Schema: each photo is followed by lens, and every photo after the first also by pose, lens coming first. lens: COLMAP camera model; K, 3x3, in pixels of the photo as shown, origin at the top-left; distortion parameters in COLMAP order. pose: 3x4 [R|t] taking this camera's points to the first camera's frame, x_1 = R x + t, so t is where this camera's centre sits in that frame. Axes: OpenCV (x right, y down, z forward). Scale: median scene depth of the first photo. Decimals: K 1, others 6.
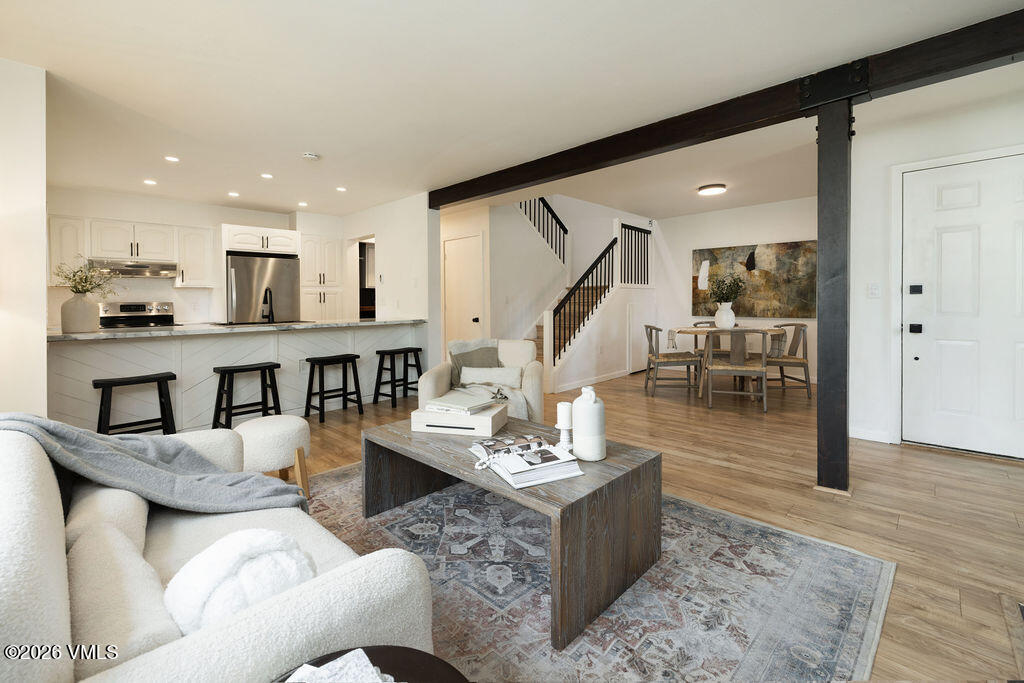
lens RADIAL K [[447.3, 0, 513.8], [0, 447.3, 296.3], [0, 0, 1]] dist [0.005211, -0.000113]
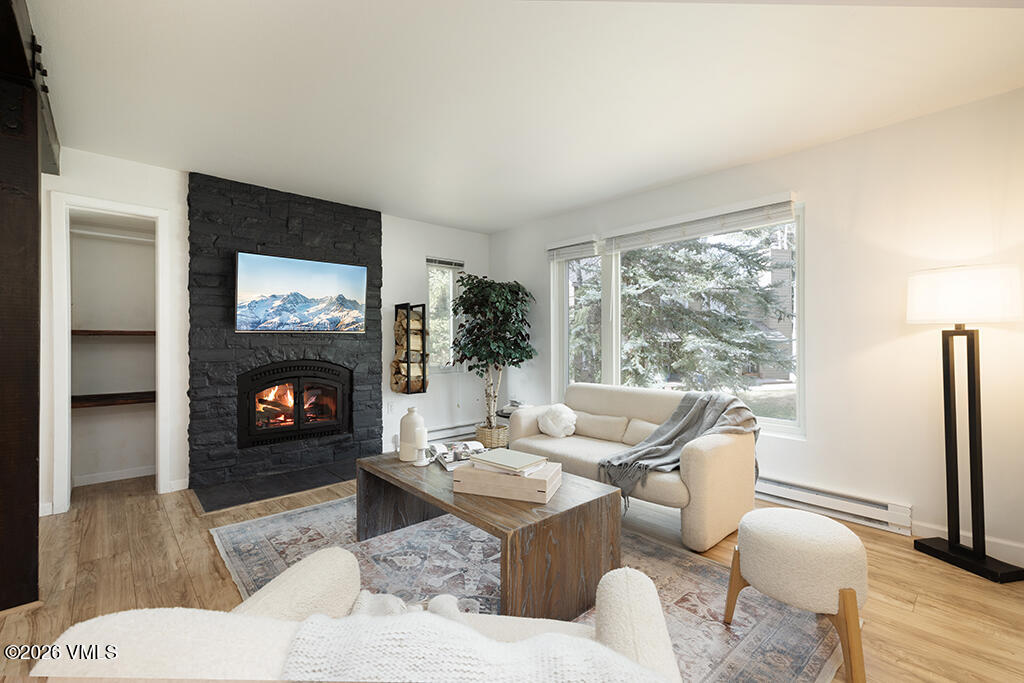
lens RADIAL K [[447.3, 0, 512.3], [0, 447.3, 339.4], [0, 0, 1]] dist [0.005211, -0.000113]
pose [[-0.997140, 0.022314, 0.072208, -0.211892], [0.021356, 0.999674, -0.014010, 0.014223], [-0.072497, -0.012428, -0.997291, 2.012300]]
